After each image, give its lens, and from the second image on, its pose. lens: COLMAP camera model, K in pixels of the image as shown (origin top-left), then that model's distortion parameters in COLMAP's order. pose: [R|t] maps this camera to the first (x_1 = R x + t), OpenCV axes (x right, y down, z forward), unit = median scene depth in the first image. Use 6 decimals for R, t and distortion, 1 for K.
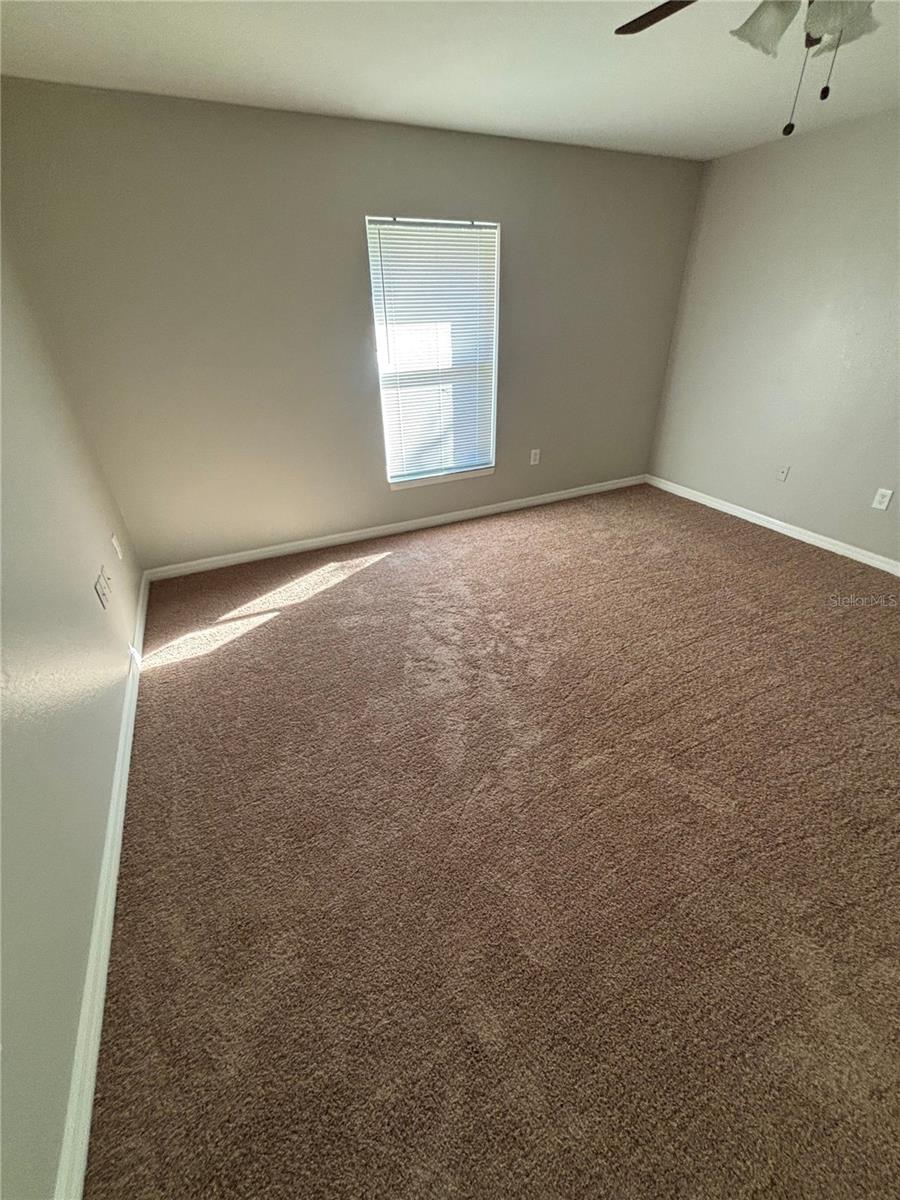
lens RADIAL K [[486.9, 0, 443.5], [0, 486.9, 600.2], [0, 0, 1]] dist [0.009366, -0.000114]
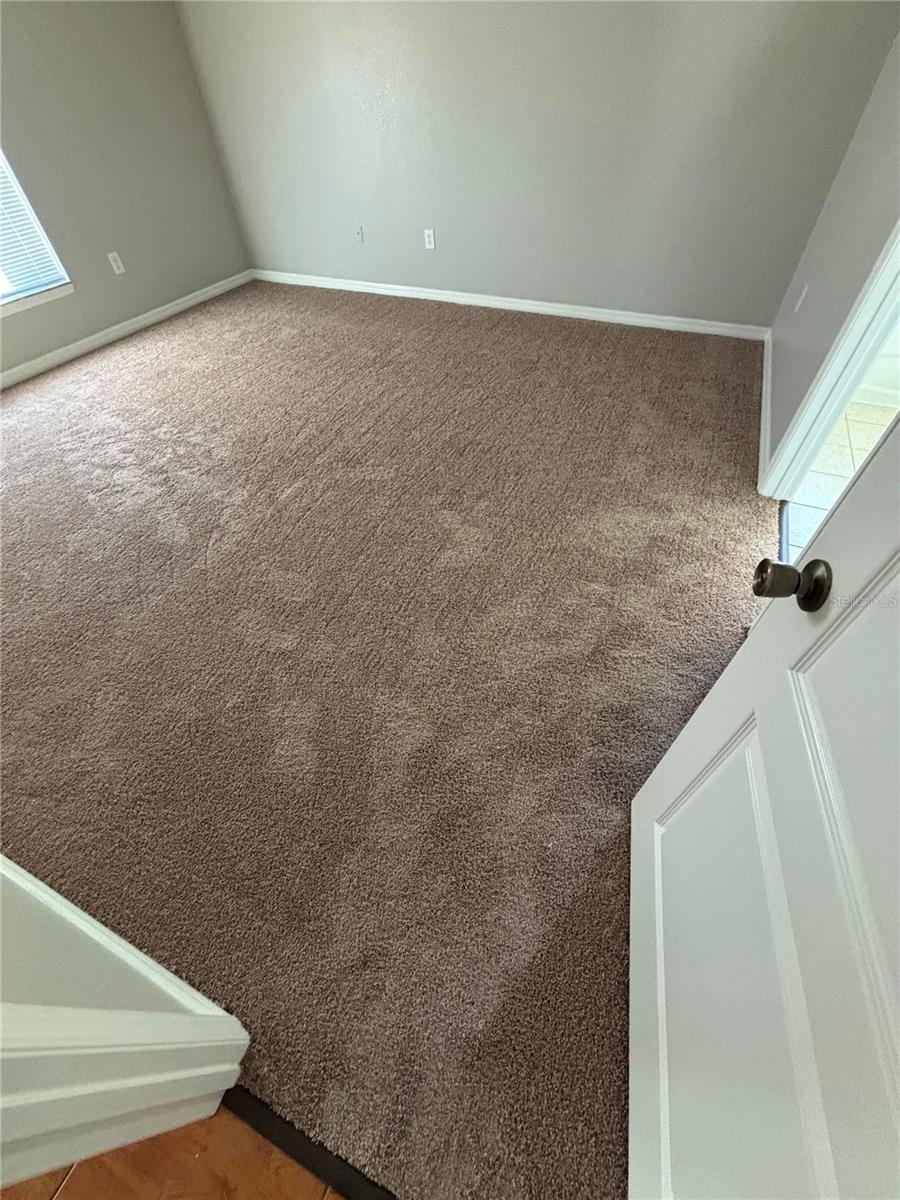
lens RADIAL K [[486.9, 0, 443.5], [0, 486.9, 600.2], [0, 0, 1]] dist [0.009366, -0.000114]
pose [[0.765996, -0.484601, 0.422389, -0.036814], [0.352491, 0.866101, 0.354429, 0.168834], [-0.537588, -0.122603, 0.834247, -0.165797]]
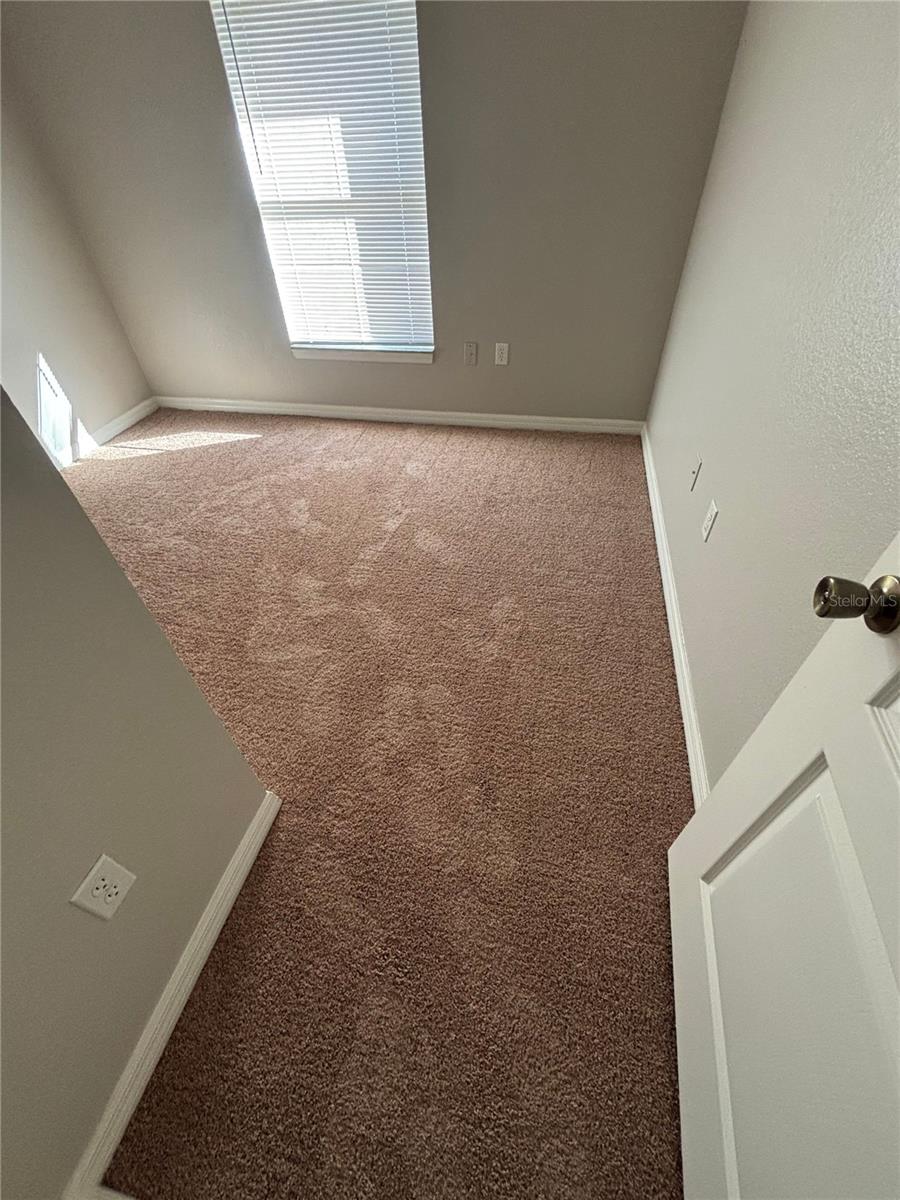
lens RADIAL K [[486.9, 0, 443.5], [0, 486.9, 600.2], [0, 0, 1]] dist [0.009366, -0.000114]
pose [[0.796762, 0.410353, -0.443600, 0.774175], [-0.293876, 0.904548, 0.308917, -0.231215], [0.528022, -0.115770, 0.841303, 0.464853]]
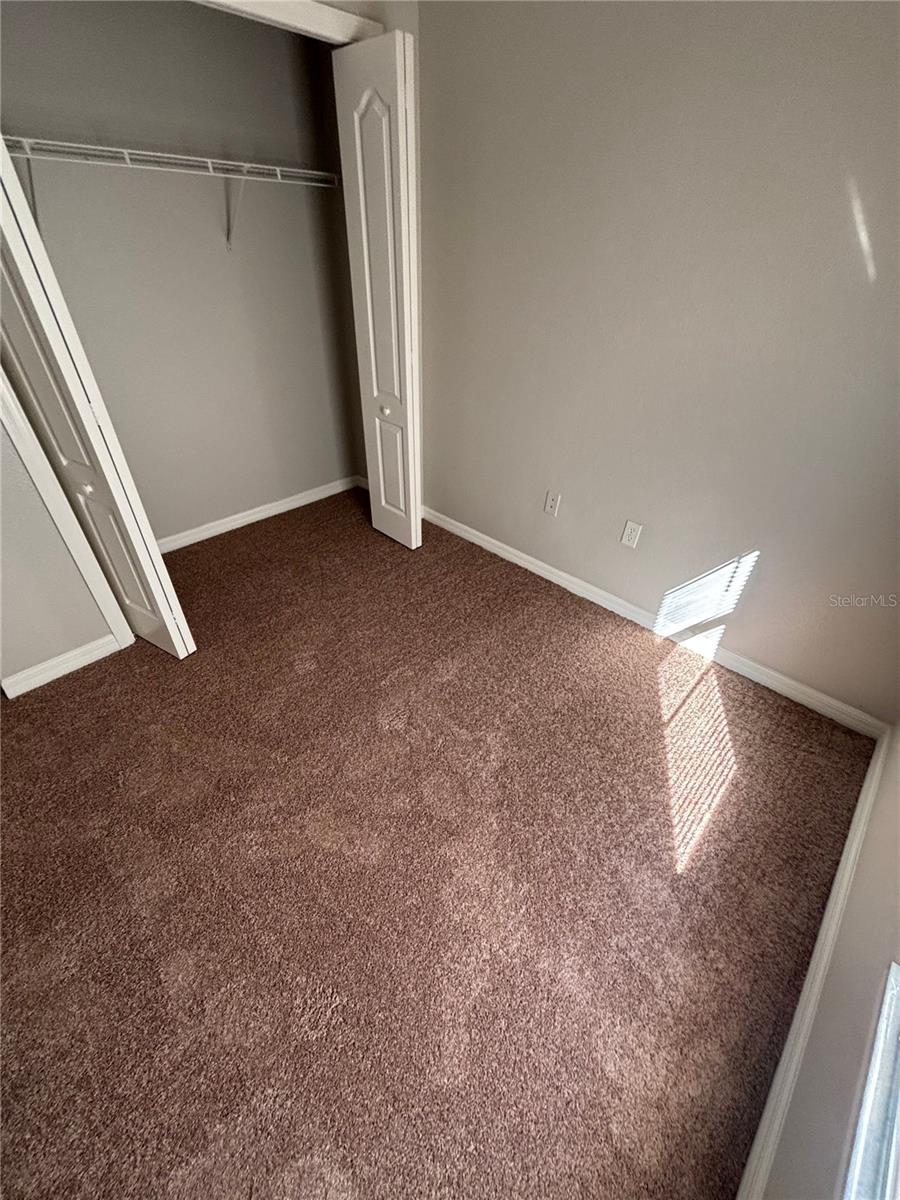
lens RADIAL K [[486.9, 0, 443.5], [0, 486.9, 600.2], [0, 0, 1]] dist [0.009366, -0.000114]
pose [[-0.940794, 0.209935, -0.266148, 0.148802], [-0.157155, 0.425546, 0.891186, -0.591696], [0.300349, 0.880249, -0.367359, 1.041784]]
